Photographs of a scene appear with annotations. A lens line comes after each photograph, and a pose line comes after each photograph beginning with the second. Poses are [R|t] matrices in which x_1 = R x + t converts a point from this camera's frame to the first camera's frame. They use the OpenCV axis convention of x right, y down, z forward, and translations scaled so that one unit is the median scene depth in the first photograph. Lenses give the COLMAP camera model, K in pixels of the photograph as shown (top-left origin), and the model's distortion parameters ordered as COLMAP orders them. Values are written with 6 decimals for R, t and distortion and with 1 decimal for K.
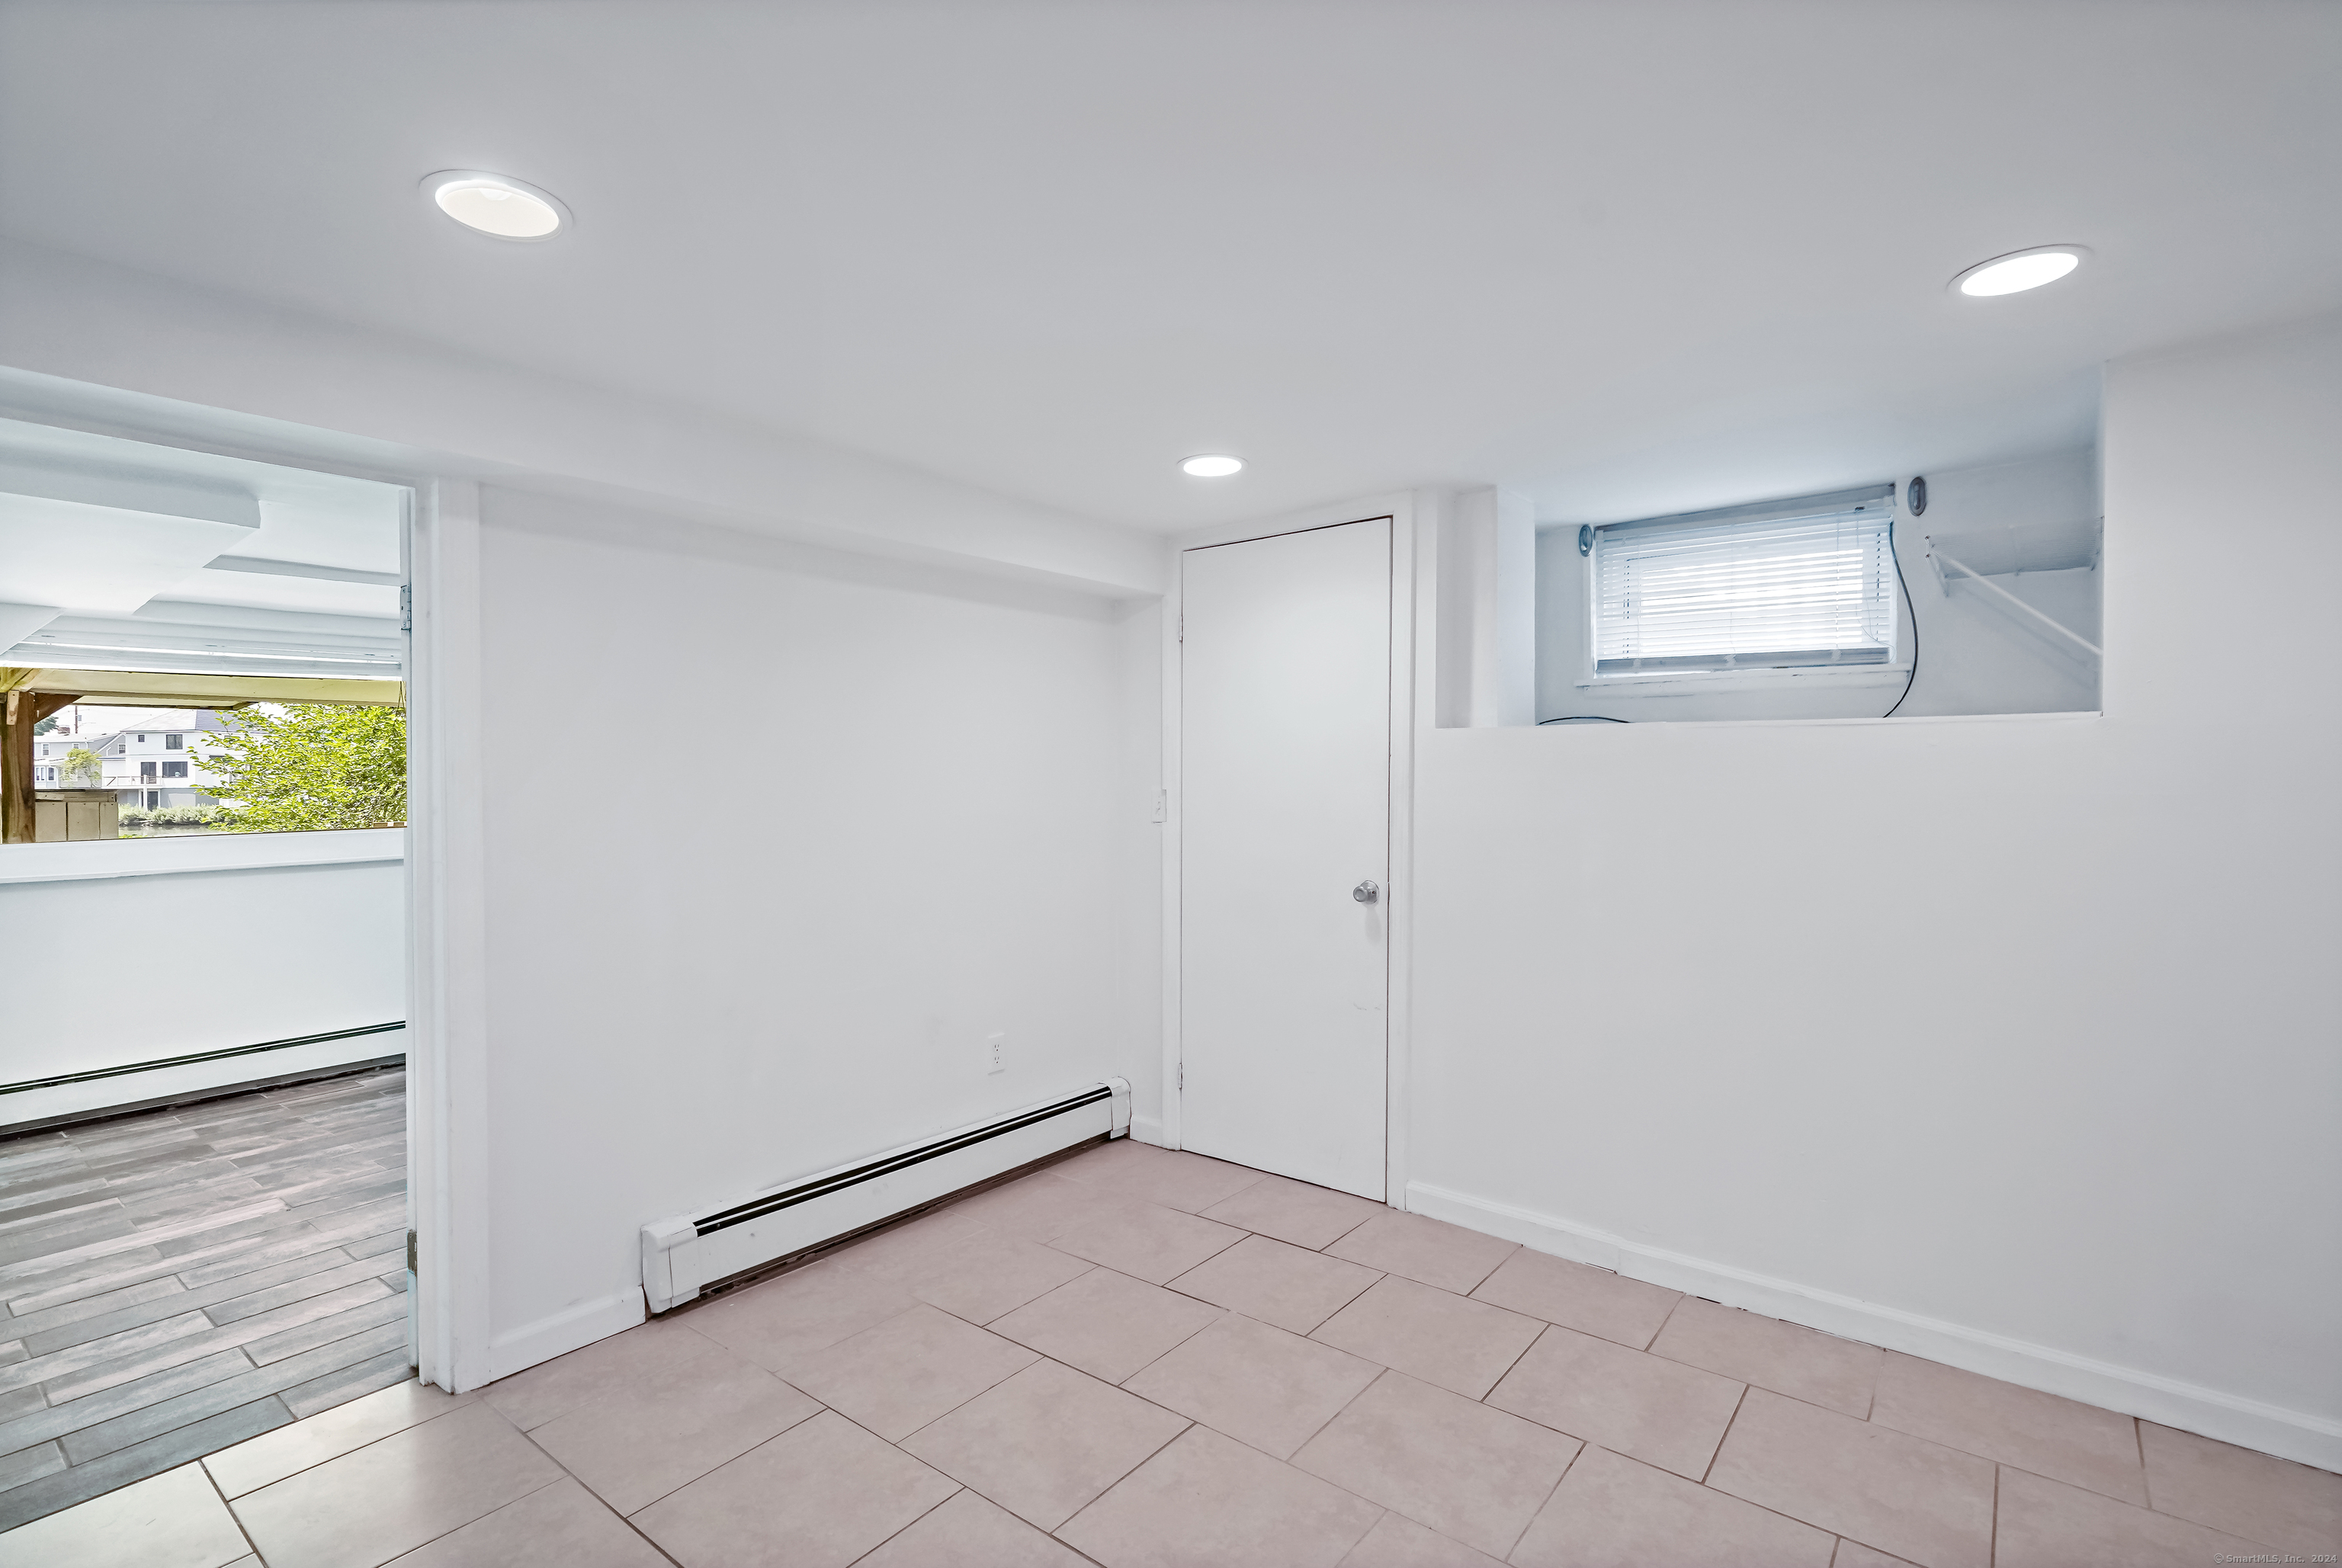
lens RADIAL K [[1084.9, 0, 1175.5], [0, 1084.9, 783.1], [0, 0, 1]] dist [-0.001272, -0.000115]
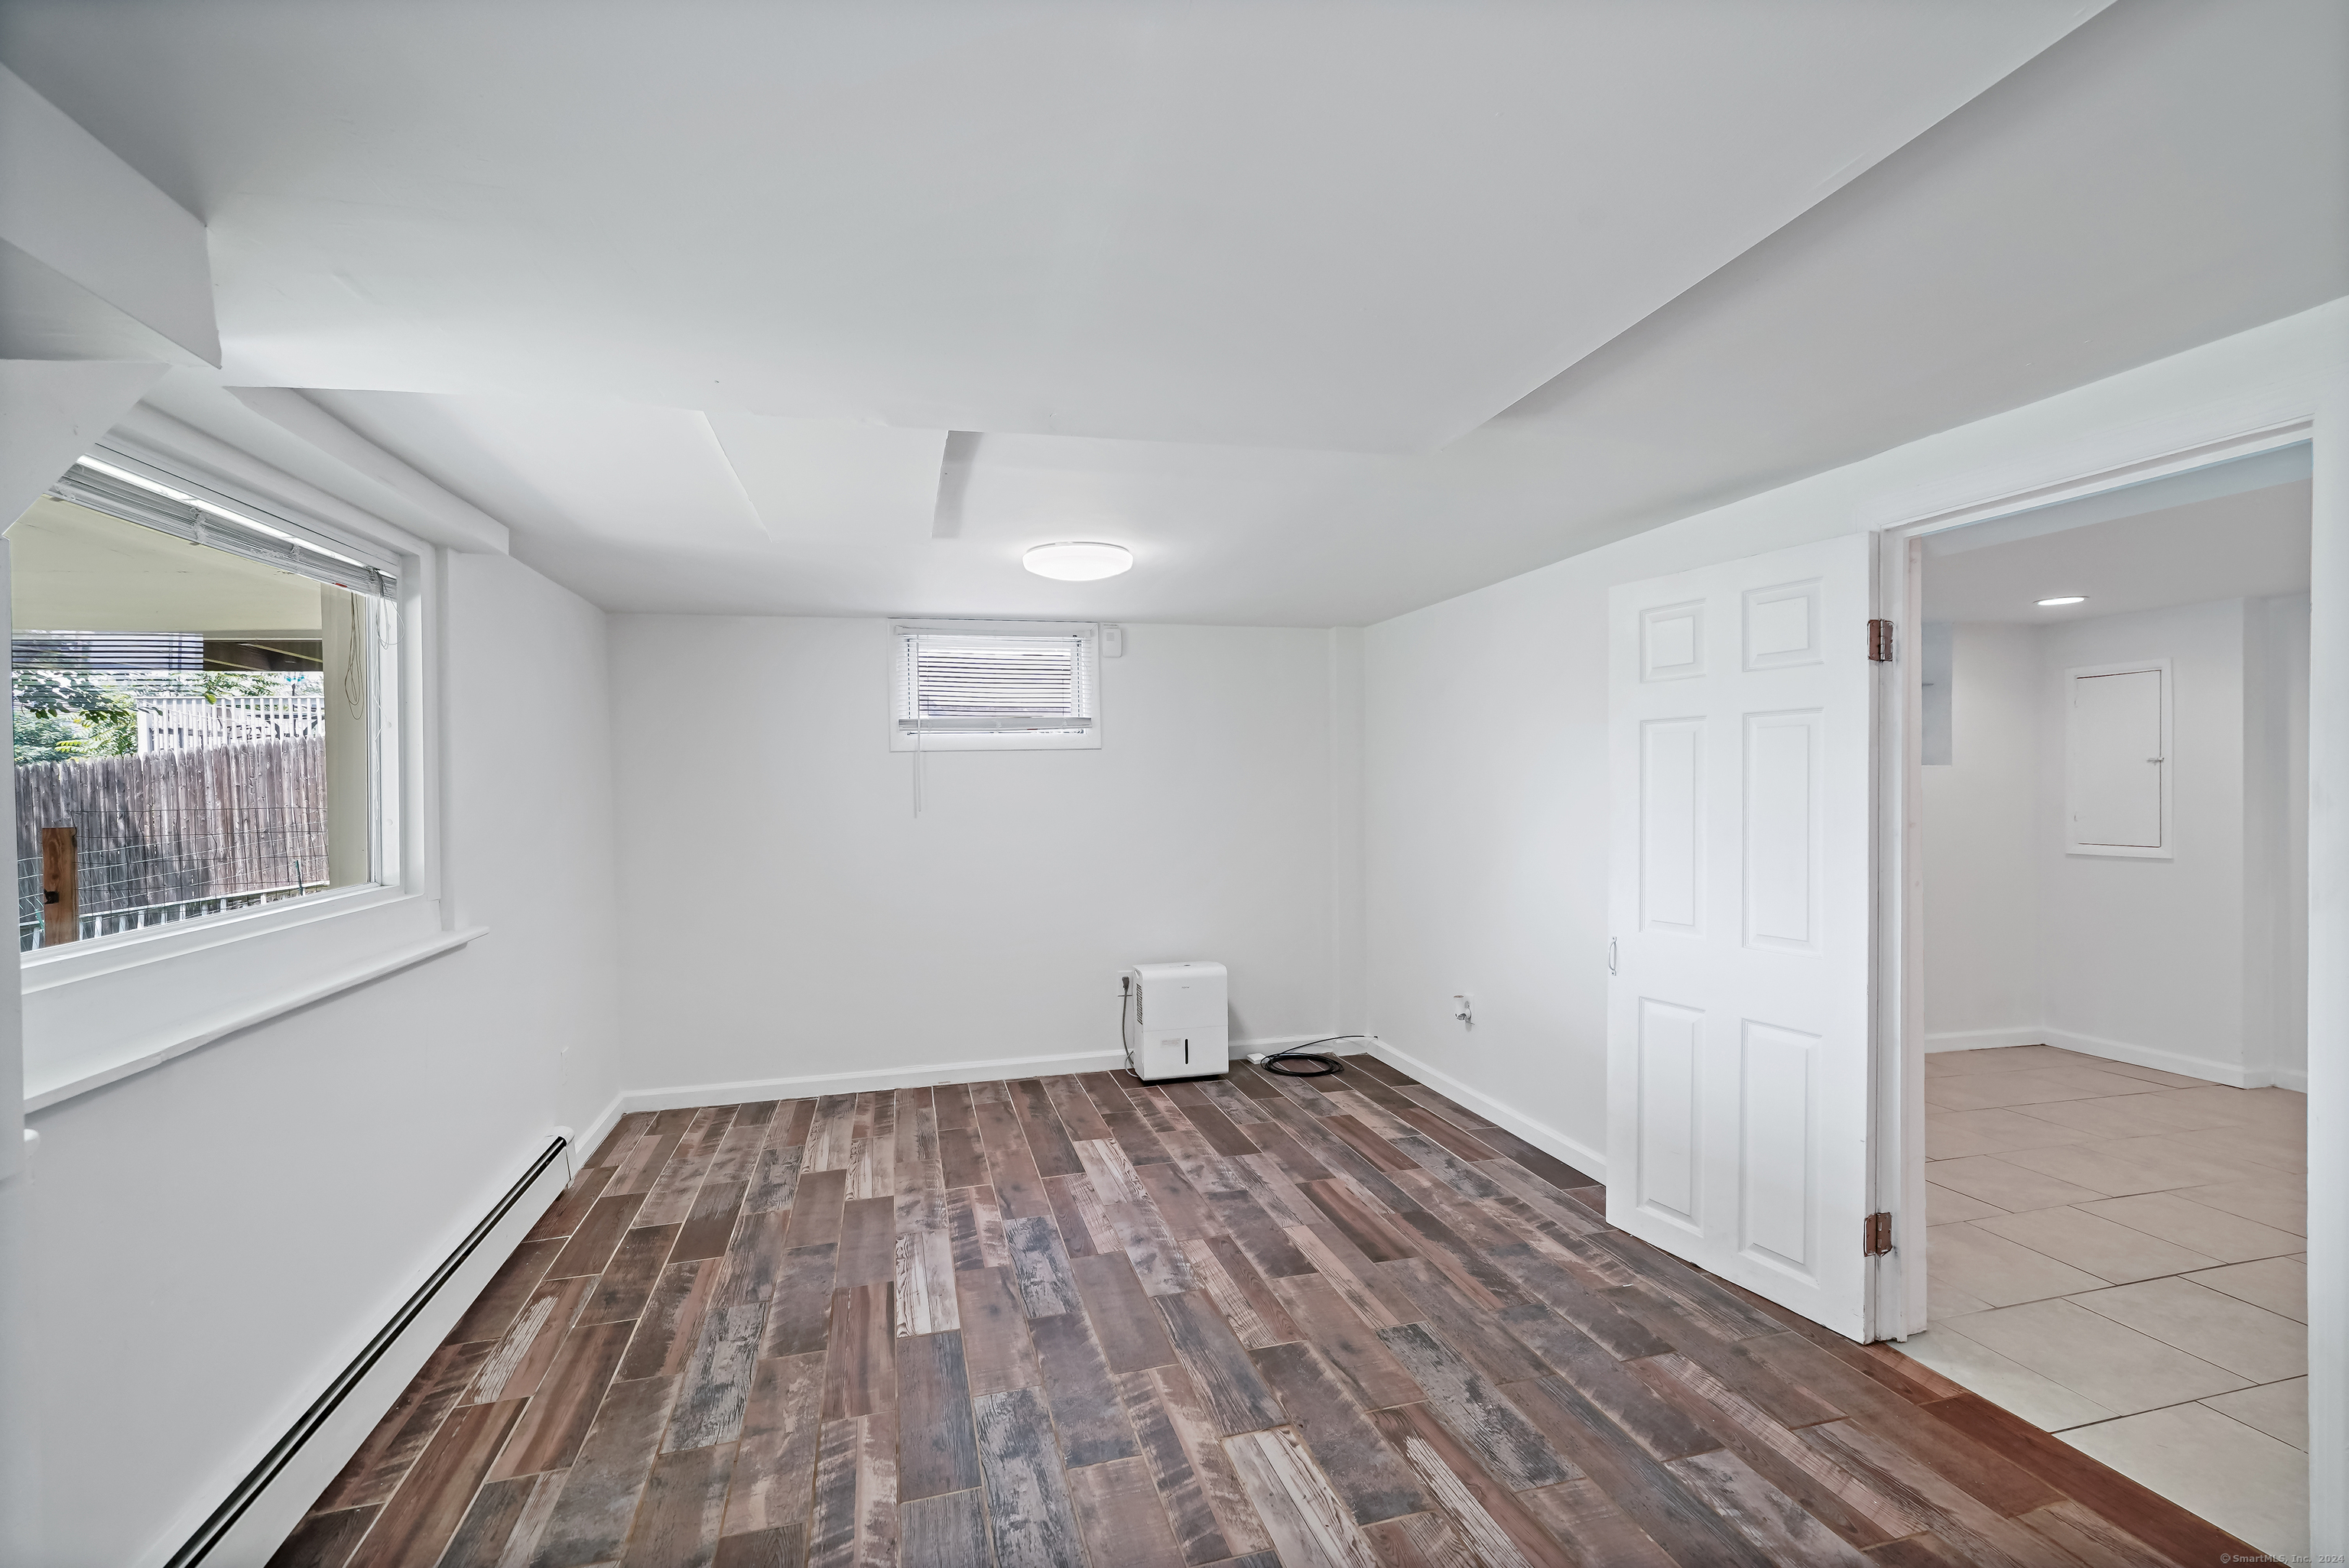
lens RADIAL K [[1088.1, 0, 1180.0], [0, 1088.1, 785.0], [0, 0, 1]] dist [-0.001272, -0.000115]
pose [[0.595584, -0.002089, 0.803290, -1.274584], [0.007039, 0.999972, -0.002618, -0.003360], [-0.803262, 0.007213, 0.595582, 0.591811]]
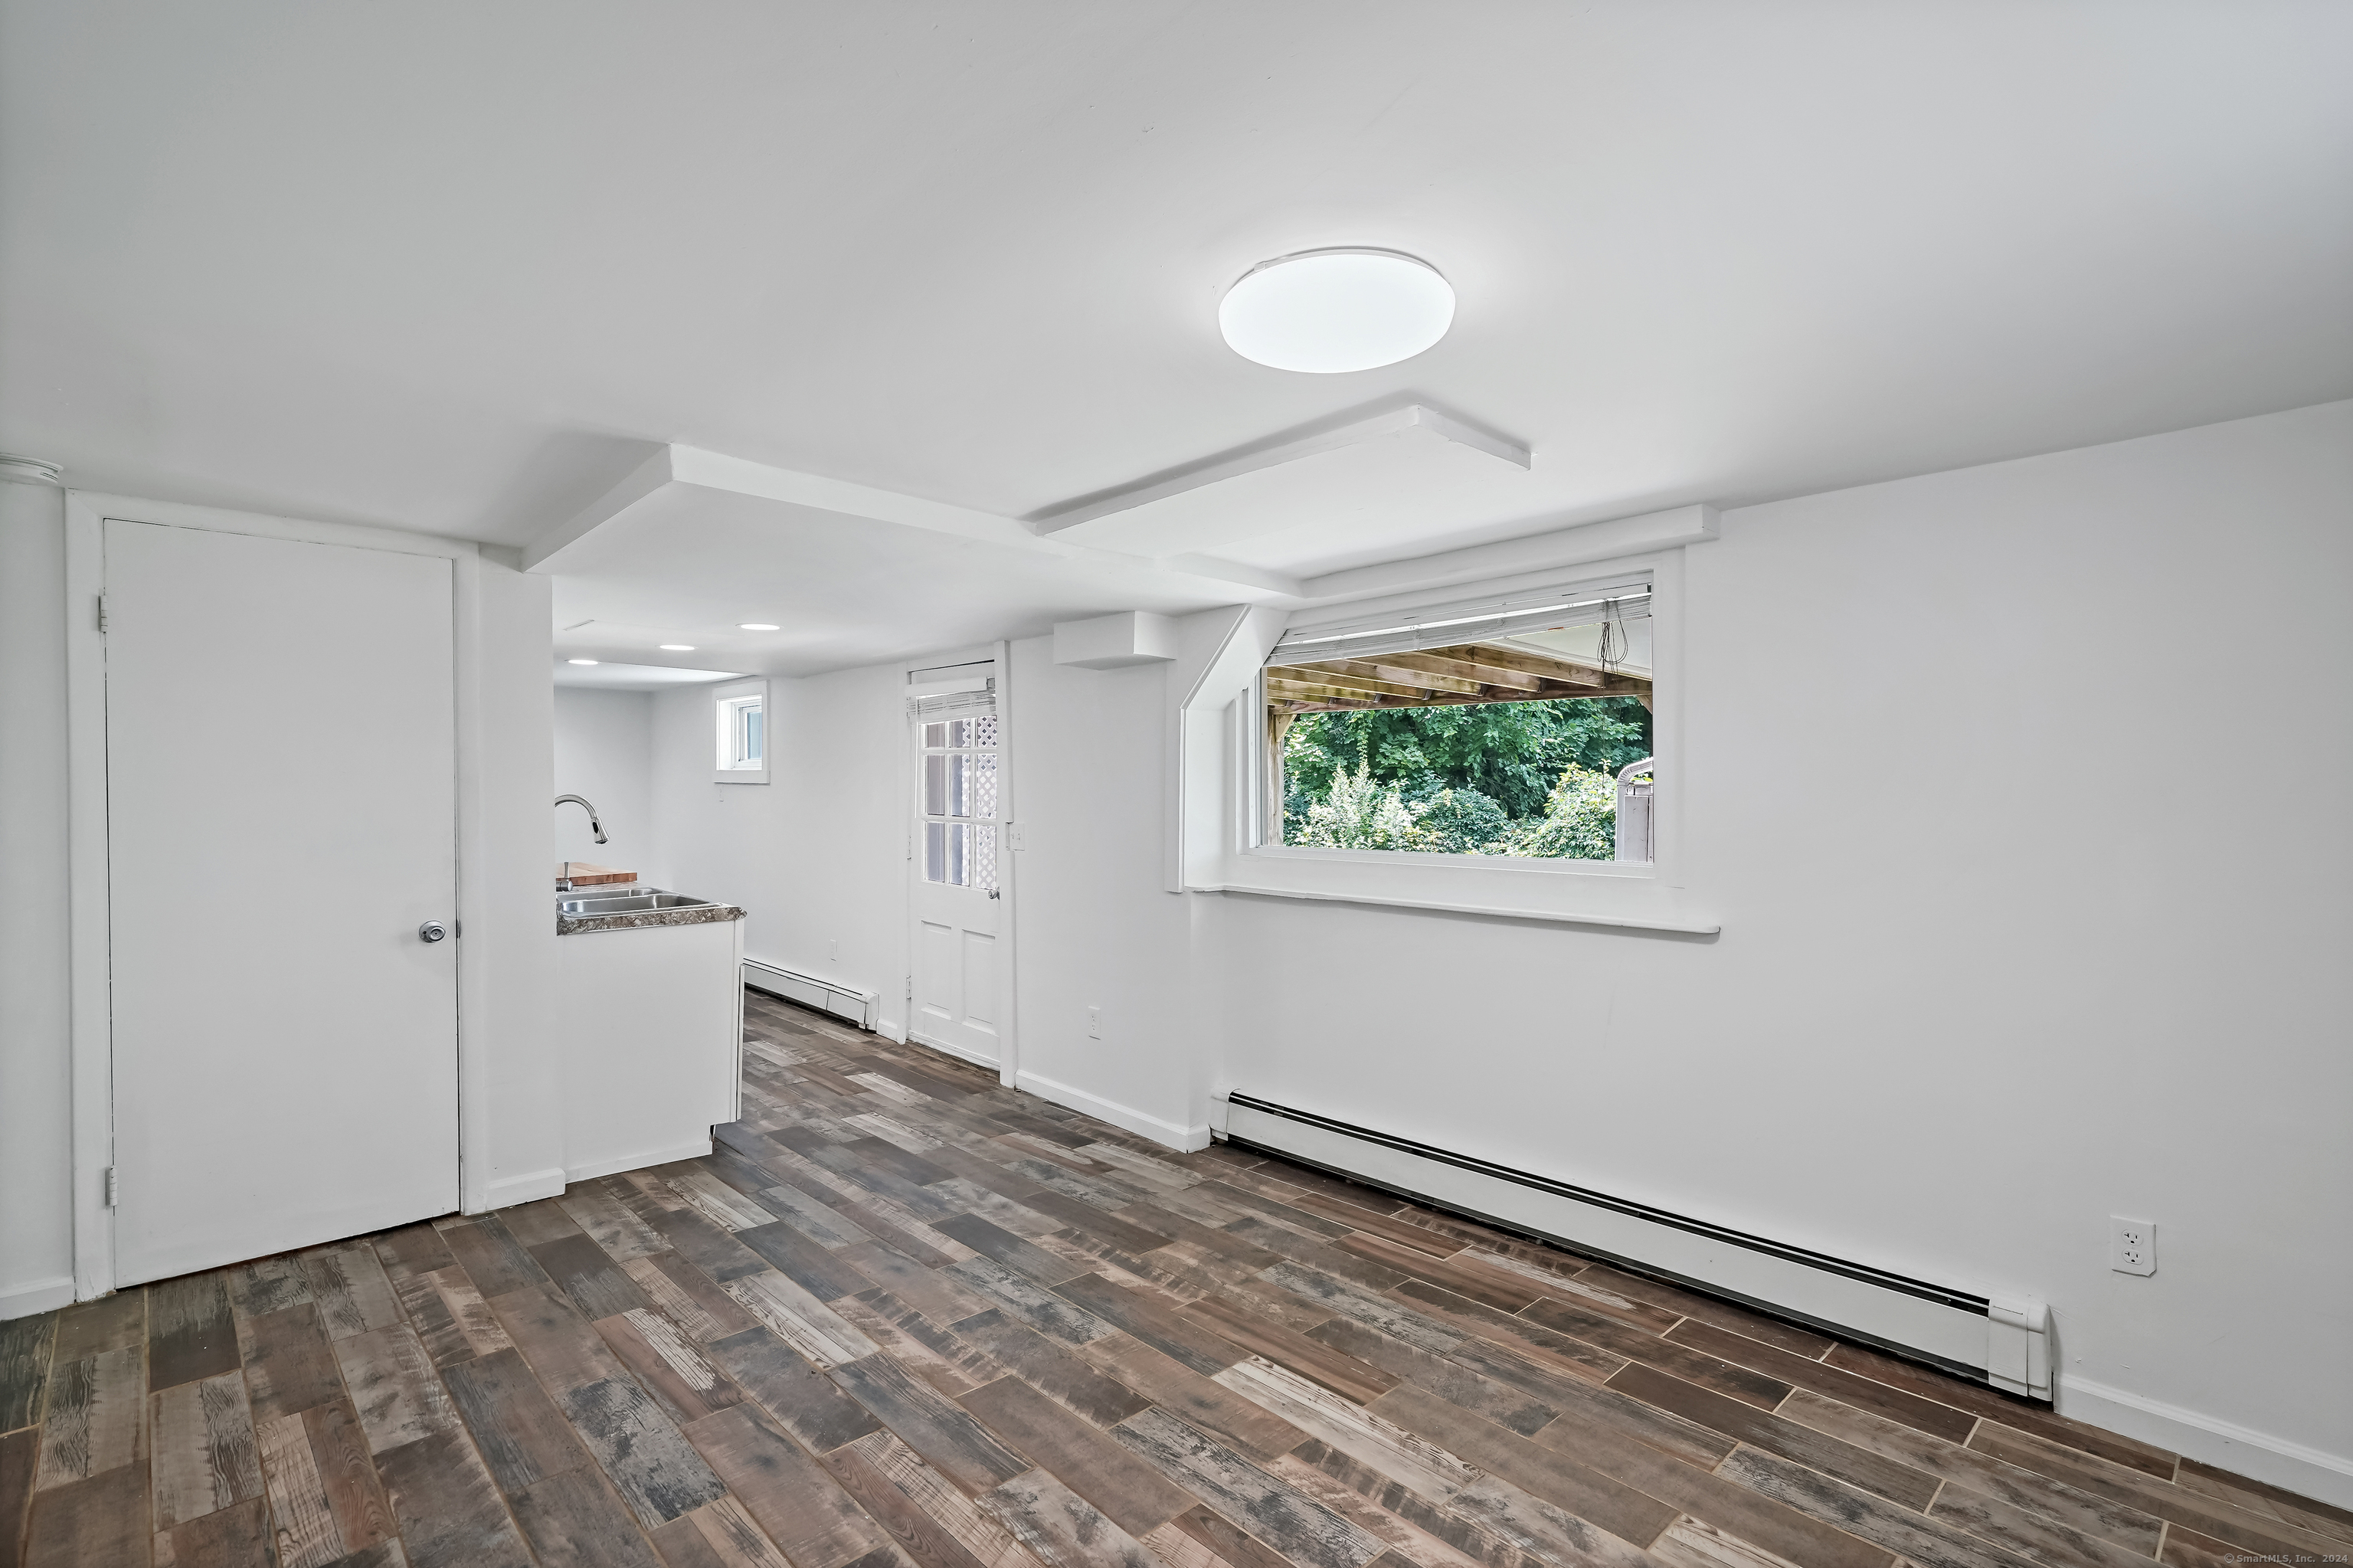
lens RADIAL K [[1090.1, 0, 1171.8], [0, 1090.1, 782.1], [0, 0, 1]] dist [-0.001272, -0.000115]
pose [[-0.152236, 0.008056, -0.988311, -0.109022], [0.003951, 0.999964, 0.007542, -0.014023], [0.988336, -0.002757, -0.152263, 1.229531]]
